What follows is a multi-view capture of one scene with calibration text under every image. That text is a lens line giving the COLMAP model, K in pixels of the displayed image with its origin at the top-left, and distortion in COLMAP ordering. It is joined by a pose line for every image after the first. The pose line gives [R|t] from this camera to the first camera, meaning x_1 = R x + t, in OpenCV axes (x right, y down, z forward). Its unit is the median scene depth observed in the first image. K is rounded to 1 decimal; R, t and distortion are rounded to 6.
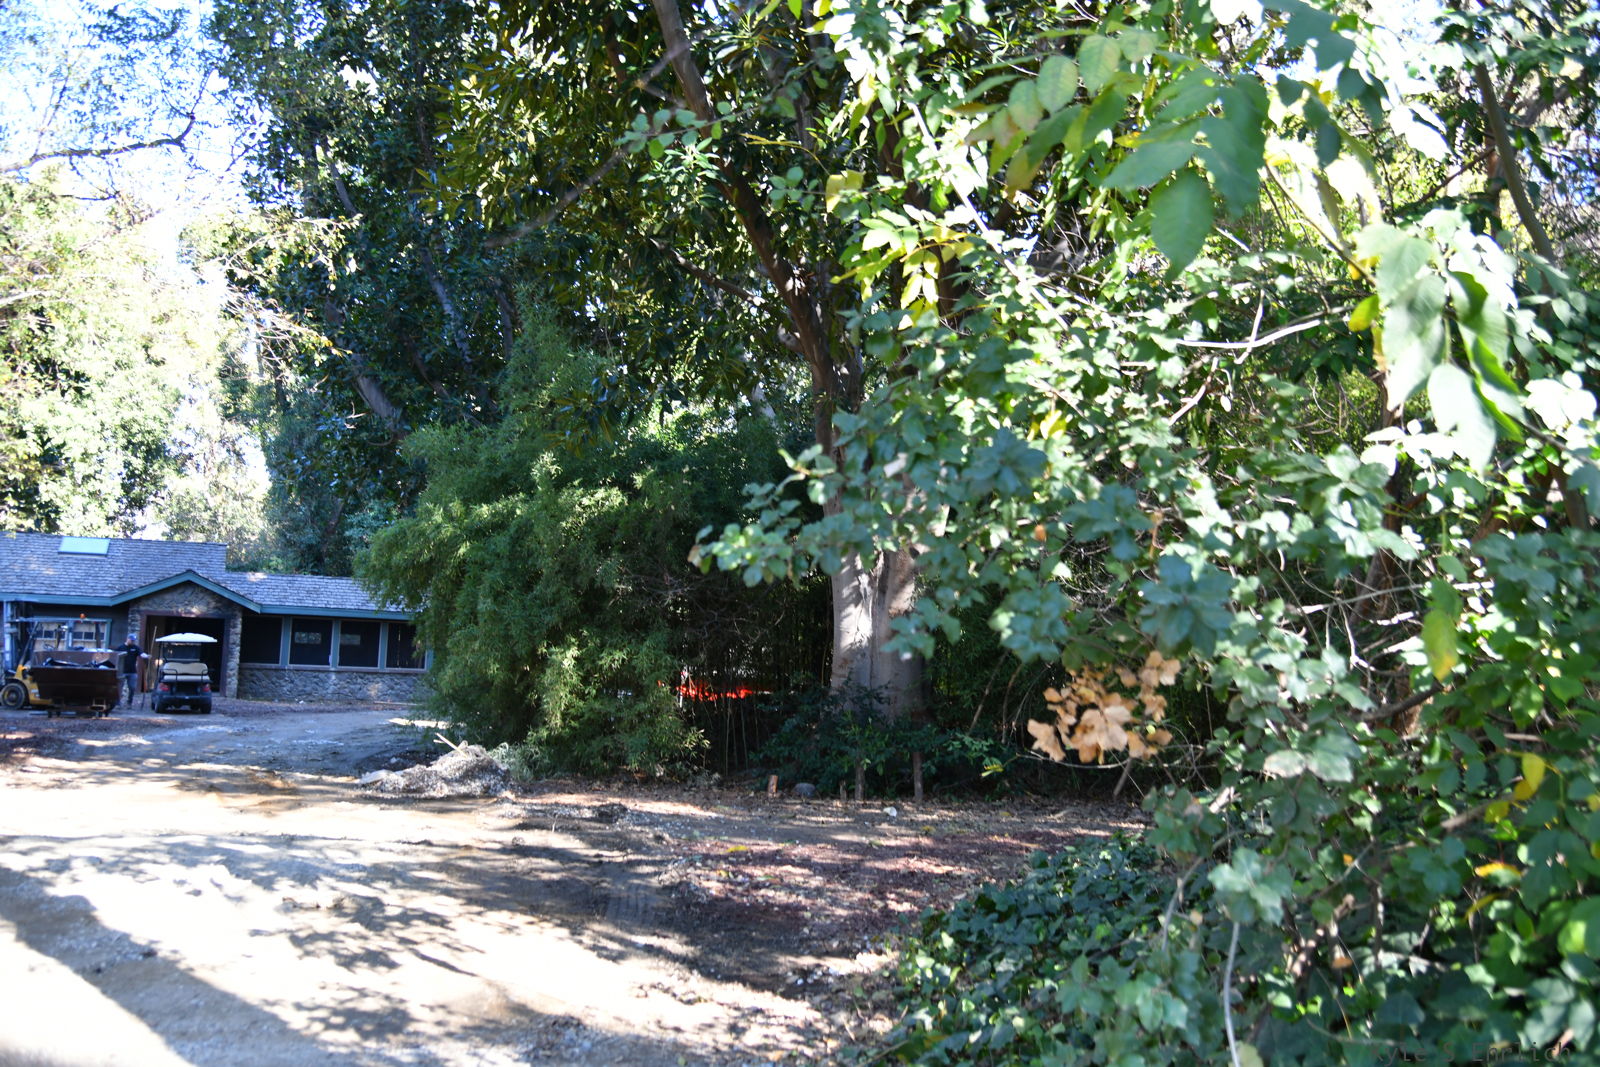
lens RADIAL K [[1361.0, 0, 802.0], [0, 1361.0, 531.8], [0, 0, 1]] dist [-0.016617, -0.009923]
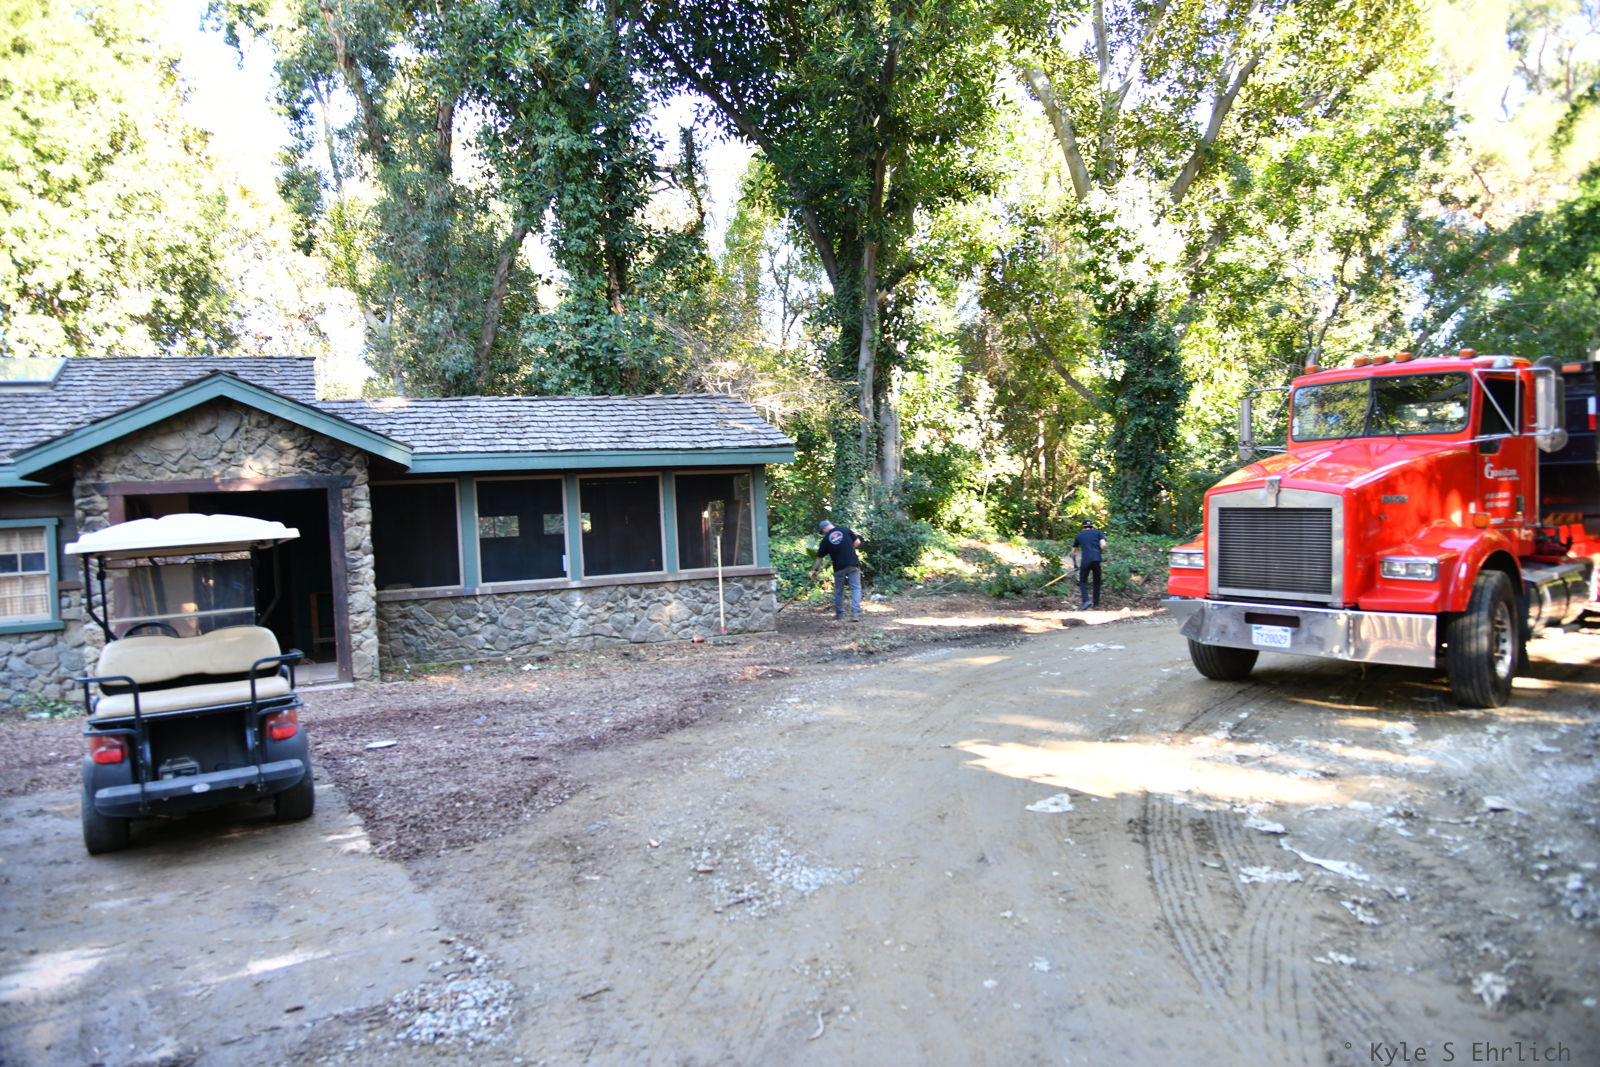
lens RADIAL K [[1137.8, 0, 803.4], [0, 1137.8, 536.0], [0, 0, 1]] dist [-0.029525, 0.011343]
pose [[0.995671, -0.092241, -0.011437, -0.263567], [0.092917, 0.990957, 0.096800, 0.054838], [0.002404, -0.097444, 0.995238, 0.620906]]
